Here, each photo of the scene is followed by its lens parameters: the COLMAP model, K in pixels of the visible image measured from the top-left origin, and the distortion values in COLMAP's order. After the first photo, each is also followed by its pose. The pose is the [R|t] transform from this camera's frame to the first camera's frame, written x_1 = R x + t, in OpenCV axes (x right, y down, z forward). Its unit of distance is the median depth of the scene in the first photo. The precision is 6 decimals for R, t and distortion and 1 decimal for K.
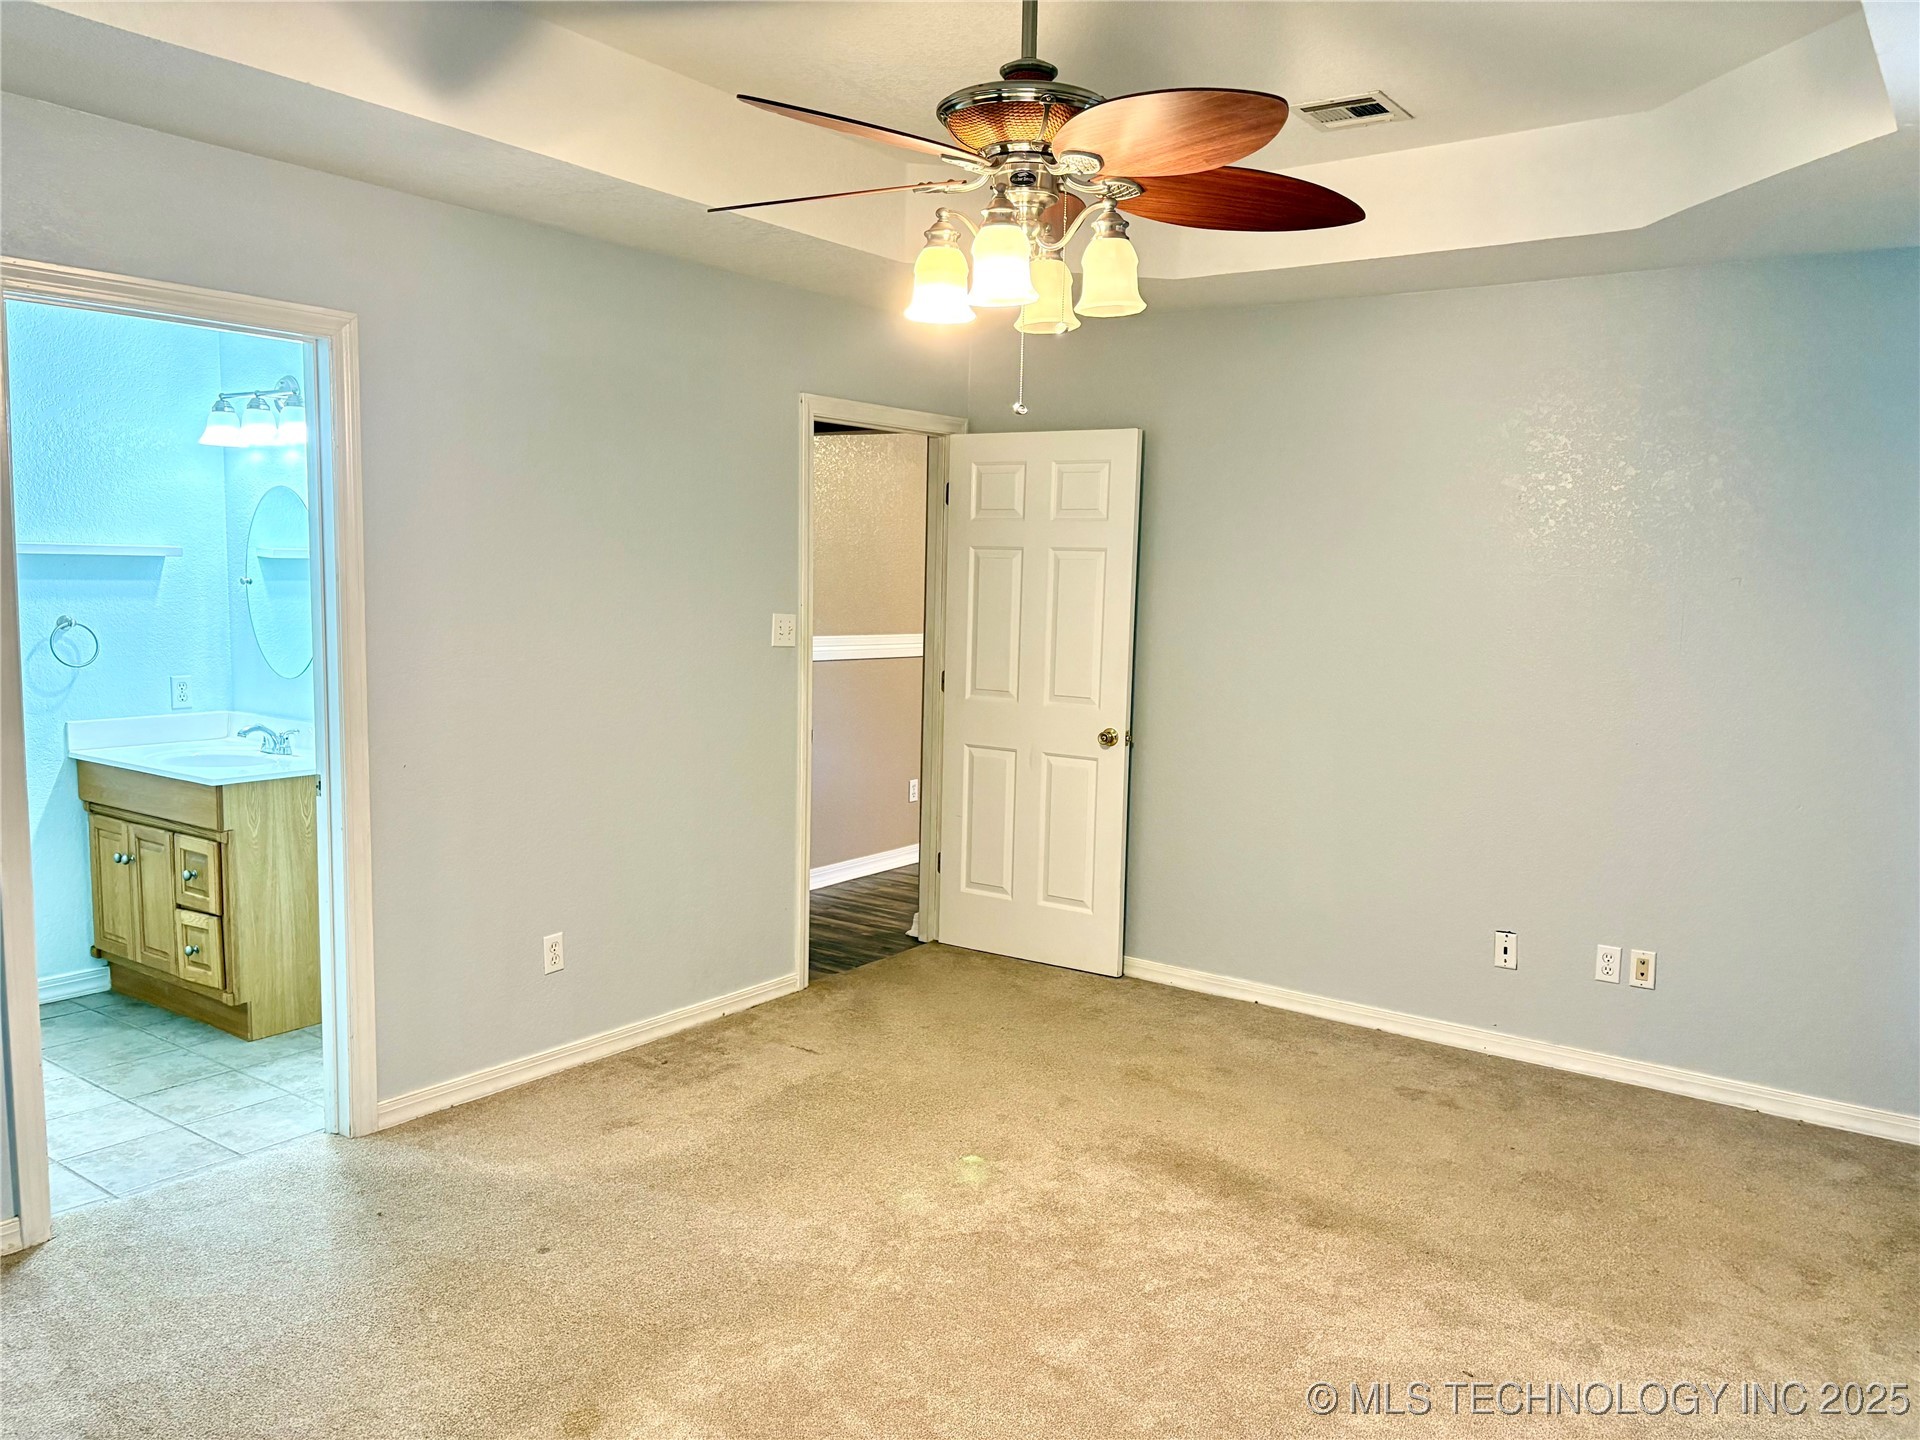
lens RADIAL K [[1455.5, 0, 960.0], [0, 1455.5, 720.0], [0, 0, 1]] dist [0.065906, -0.071978]
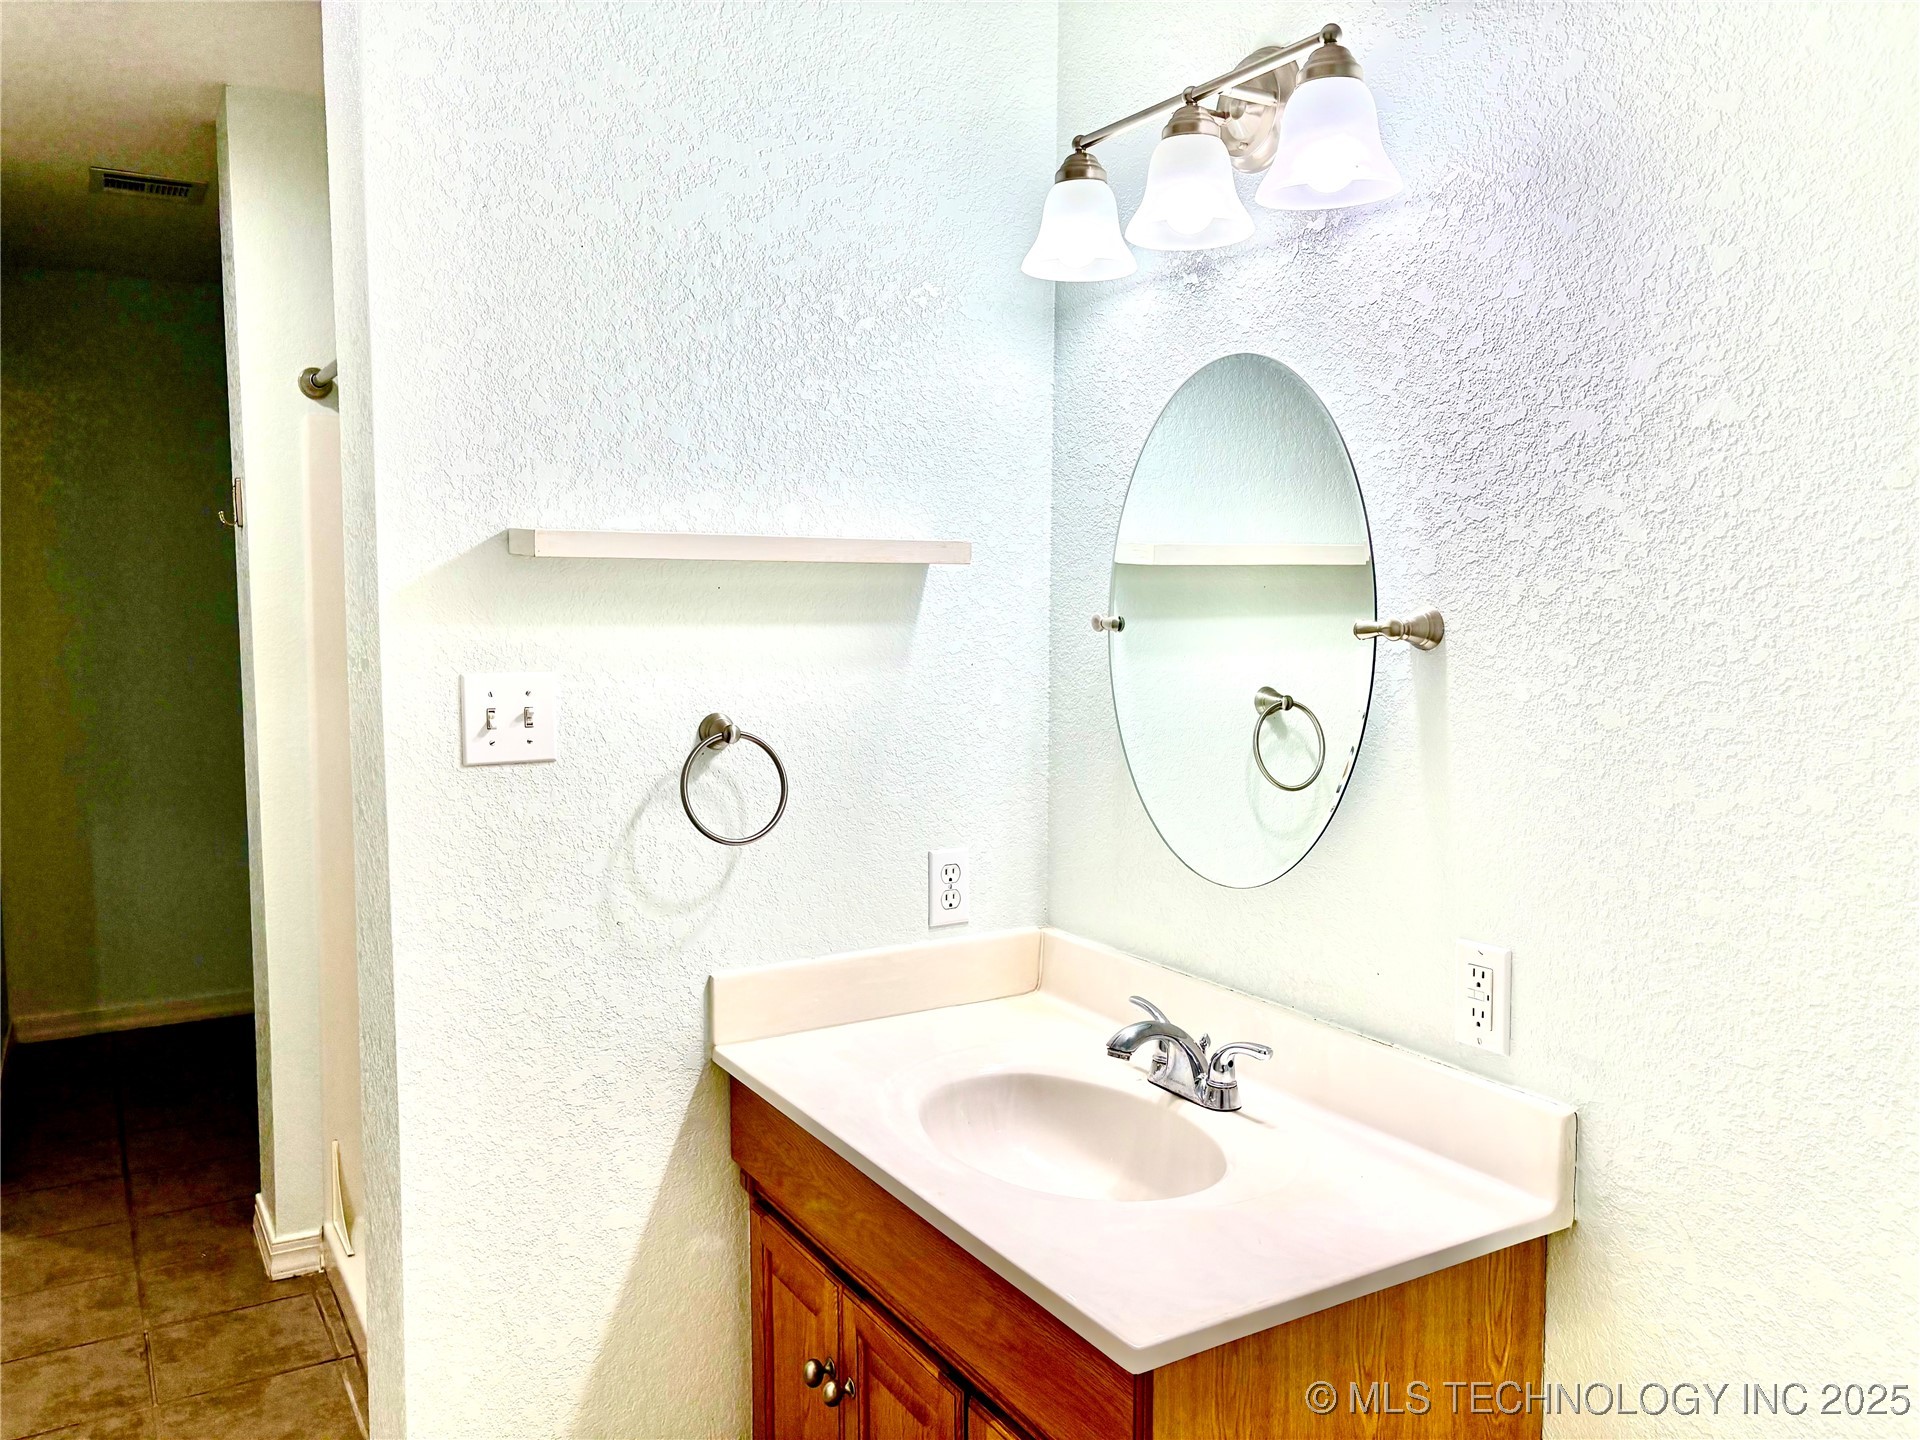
lens RADIAL K [[1455.5, 0, 960.0], [0, 1455.5, 720.0], [0, 0, 1]] dist [0.065906, -0.071978]
pose [[0.919457, 0.013356, -0.392963, -0.384392], [-0.023293, 0.999518, -0.020531, -0.062717], [0.392499, 0.028030, 0.919325, 0.654205]]
